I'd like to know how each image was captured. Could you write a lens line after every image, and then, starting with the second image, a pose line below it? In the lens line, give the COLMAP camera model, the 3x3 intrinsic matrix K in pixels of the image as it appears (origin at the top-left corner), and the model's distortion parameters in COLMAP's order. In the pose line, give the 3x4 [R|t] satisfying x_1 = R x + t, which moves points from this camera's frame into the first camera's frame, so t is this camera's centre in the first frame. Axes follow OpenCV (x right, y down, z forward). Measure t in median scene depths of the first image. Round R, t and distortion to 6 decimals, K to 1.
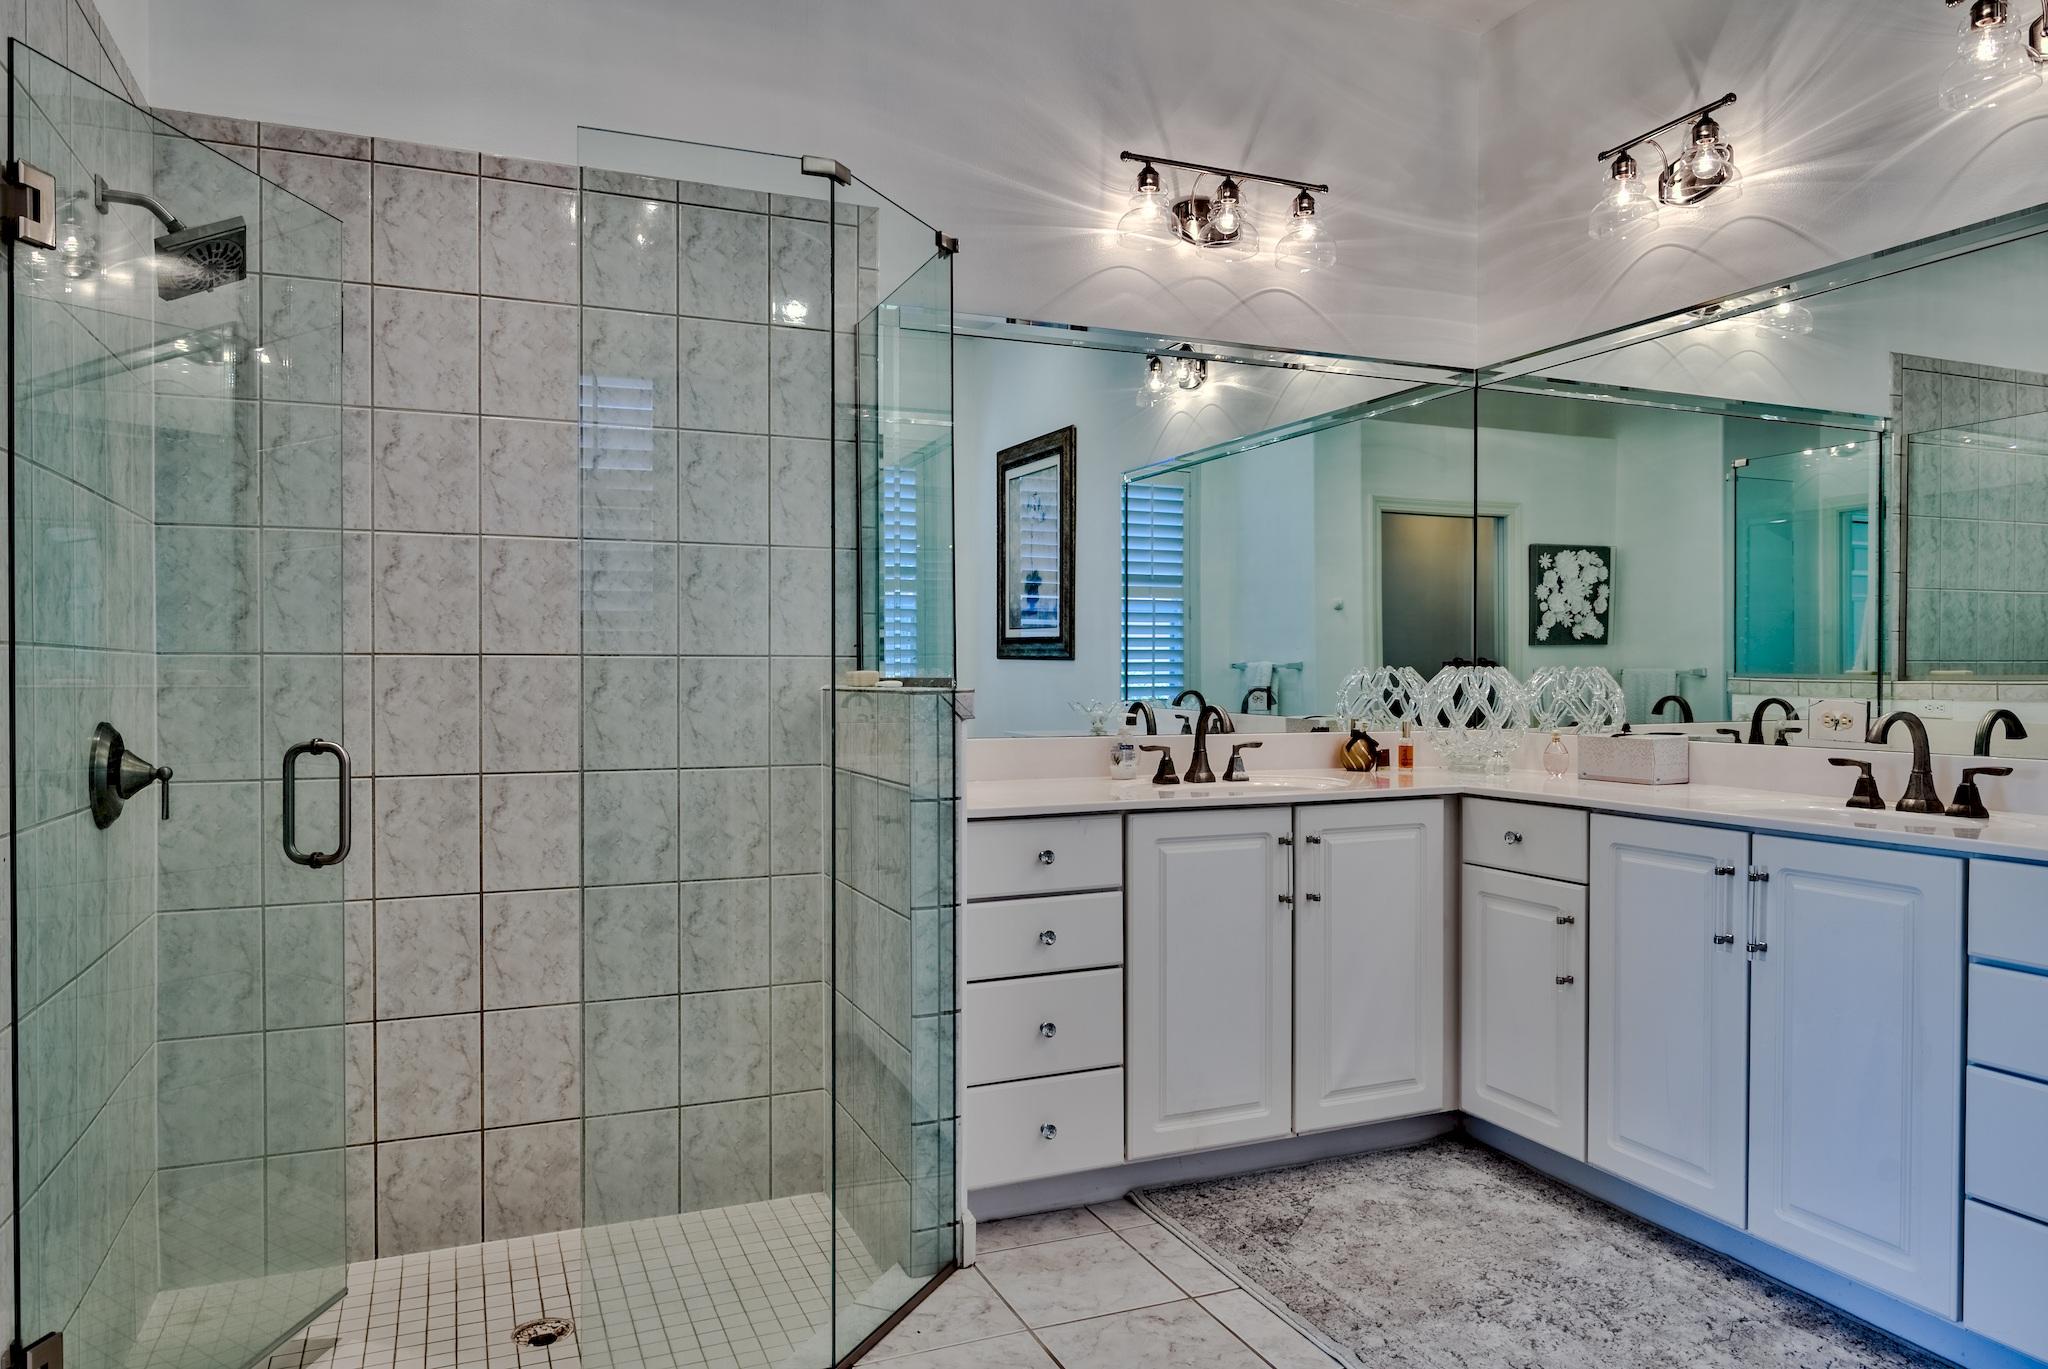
lens RADIAL K [[1342.8, 0, 1024.0], [0, 1342.8, 684.5], [0, 0, 1]] dist [-0.002118, -0.000218]
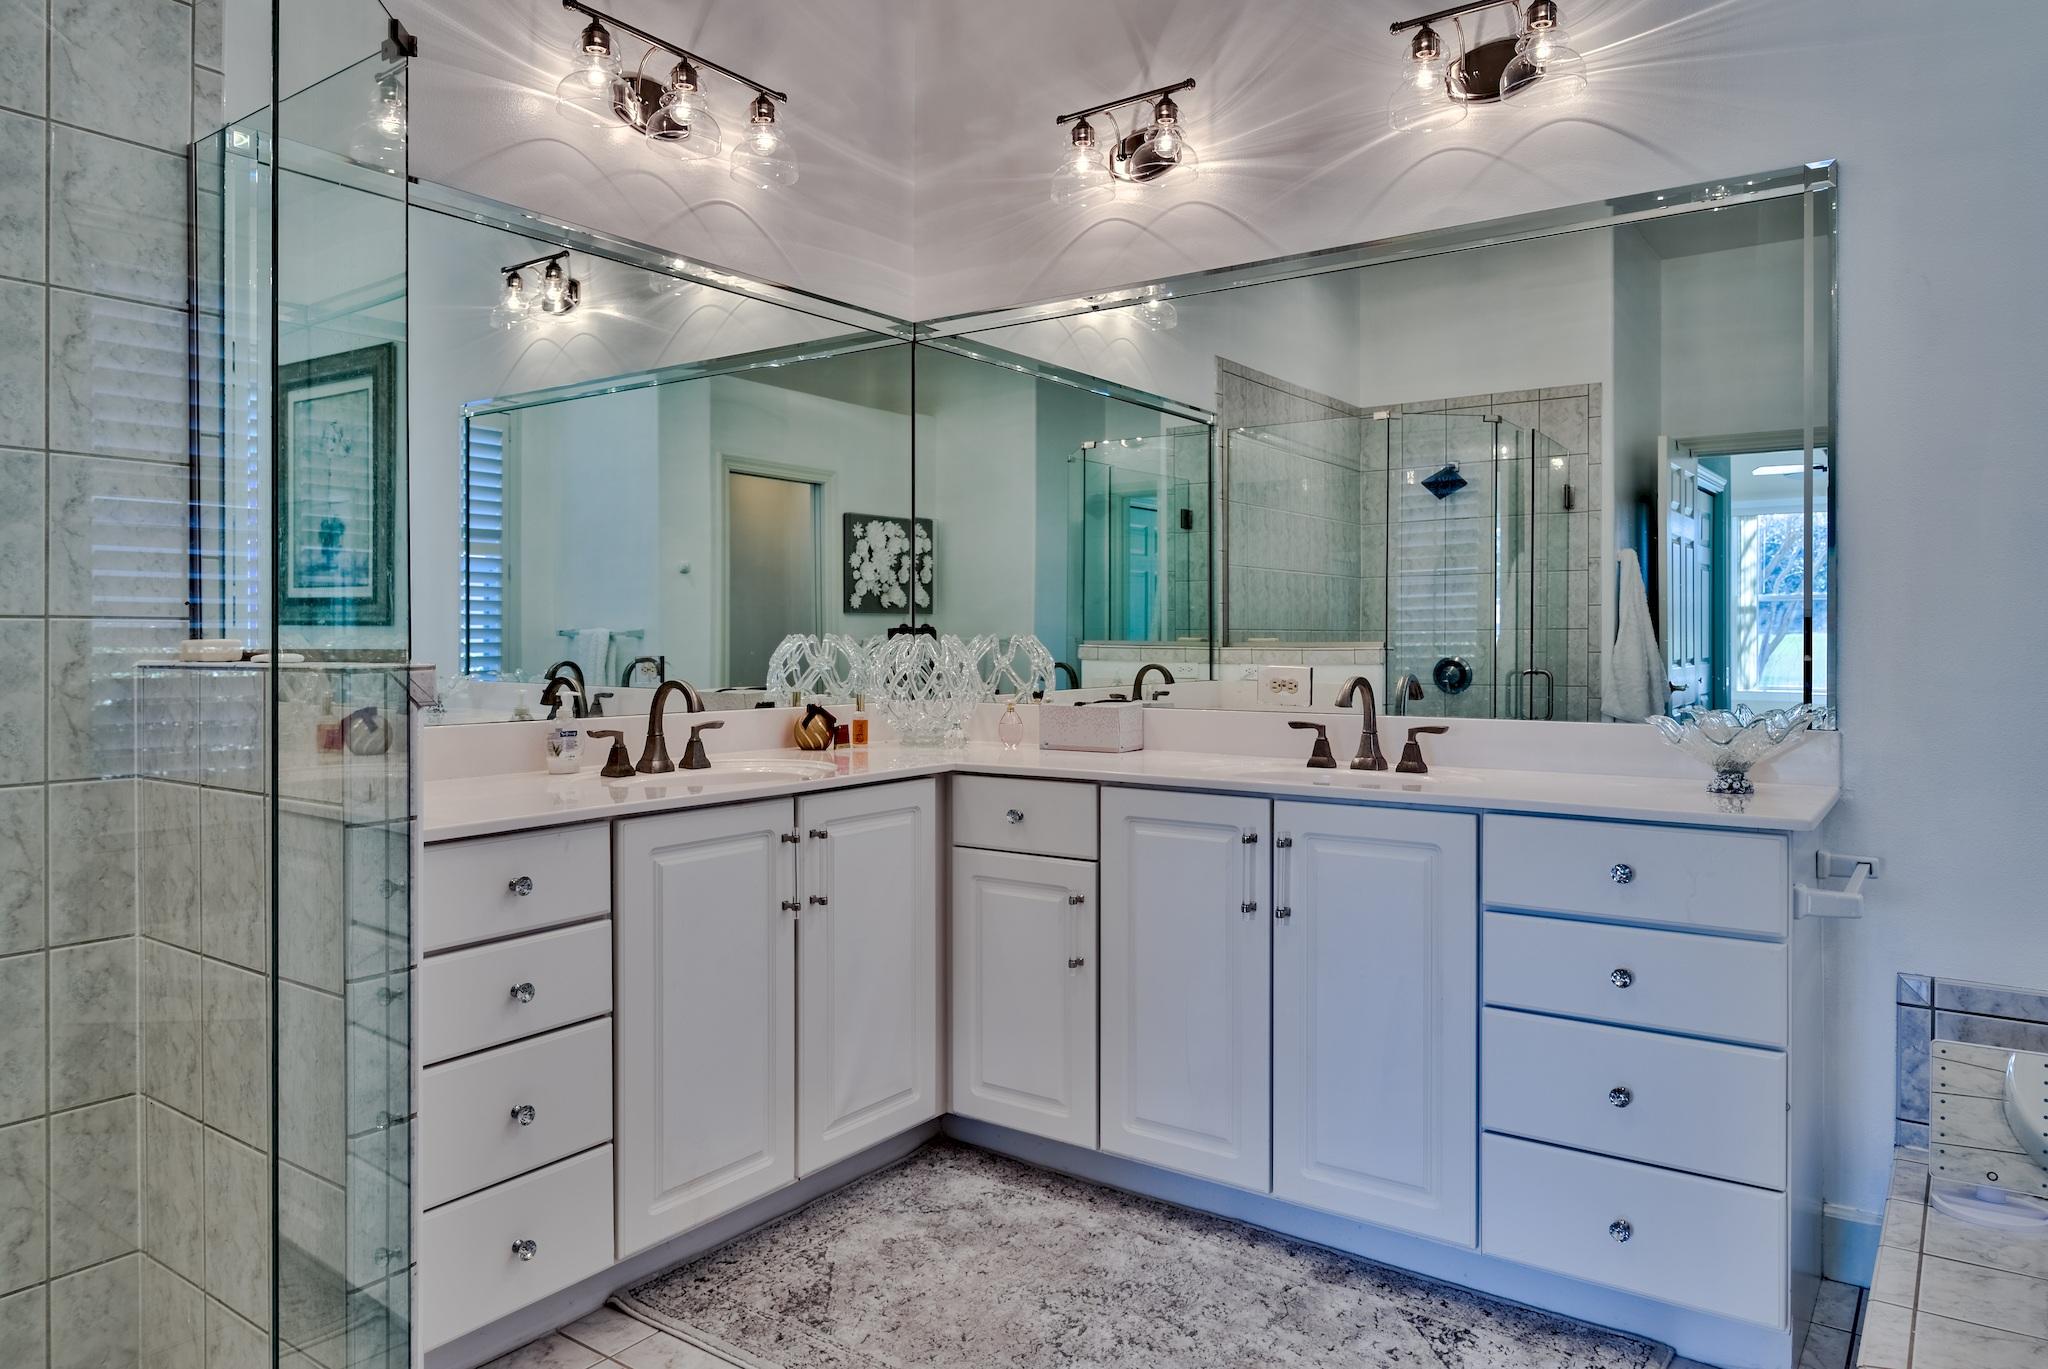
lens RADIAL K [[1349.5, 0, 1020.6], [0, 1349.5, 638.3], [0, 0, 1]] dist [-0.004390, -0.000699]
pose [[0.859480, 0.000109, 0.511169, -0.112686], [0.004966, 0.999951, -0.008564, -0.002412], [-0.511145, 0.009899, 0.859438, 0.177264]]
